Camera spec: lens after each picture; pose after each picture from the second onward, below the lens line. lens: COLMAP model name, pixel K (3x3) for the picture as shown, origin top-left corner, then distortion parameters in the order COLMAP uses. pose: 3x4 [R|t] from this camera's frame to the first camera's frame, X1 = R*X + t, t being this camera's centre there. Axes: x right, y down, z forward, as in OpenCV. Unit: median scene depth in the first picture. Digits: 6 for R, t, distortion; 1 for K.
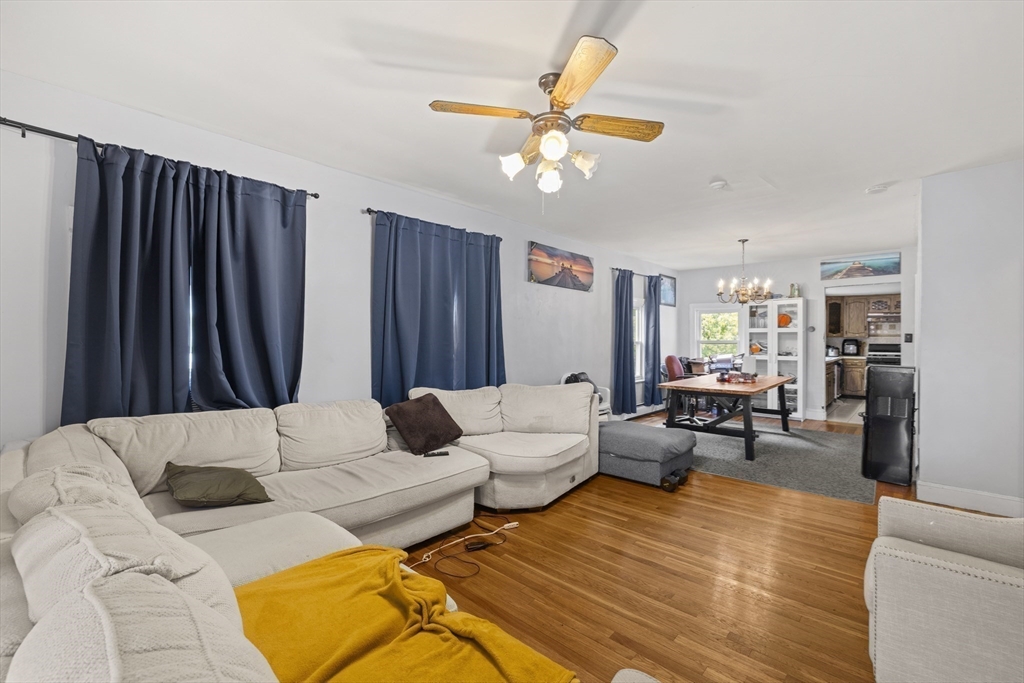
lens RADIAL K [[432.7, 0, 512.0], [0, 432.7, 341.5], [0, 0, 1]] dist [-0.001114, -0.000098]
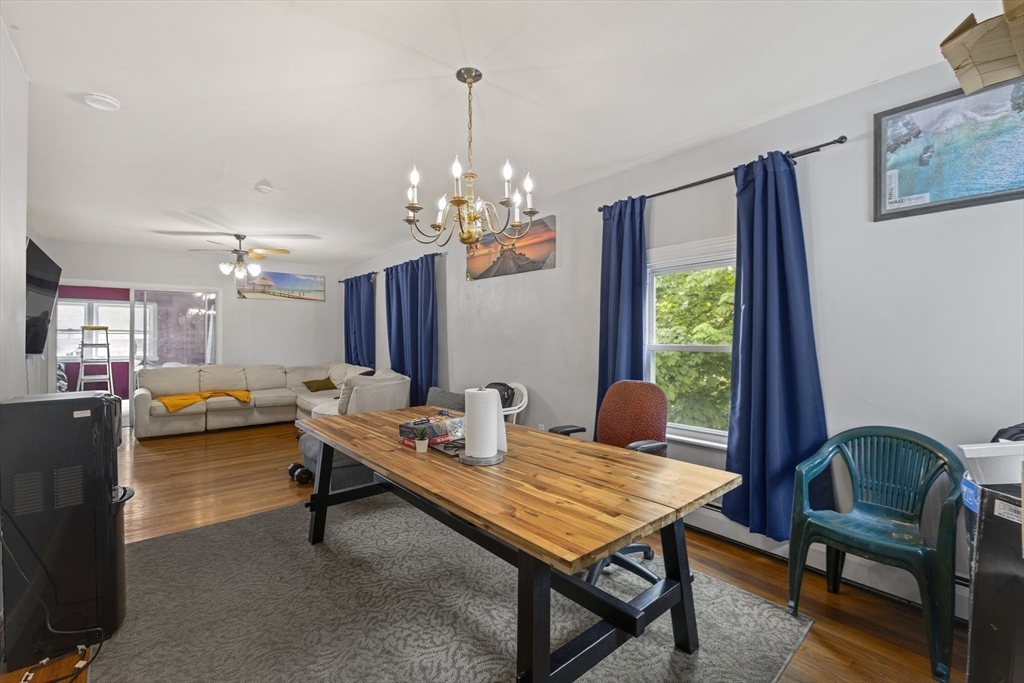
lens RADIAL K [[442.4, 0, 507.6], [0, 442.4, 336.0], [0, 0, 1]] dist [-0.001881, 0.000090]
pose [[-0.149635, 0.002596, -0.988738, 0.945474], [-0.009631, 0.999945, 0.004083, -0.015643], [0.988694, 0.010133, -0.149602, 1.147711]]
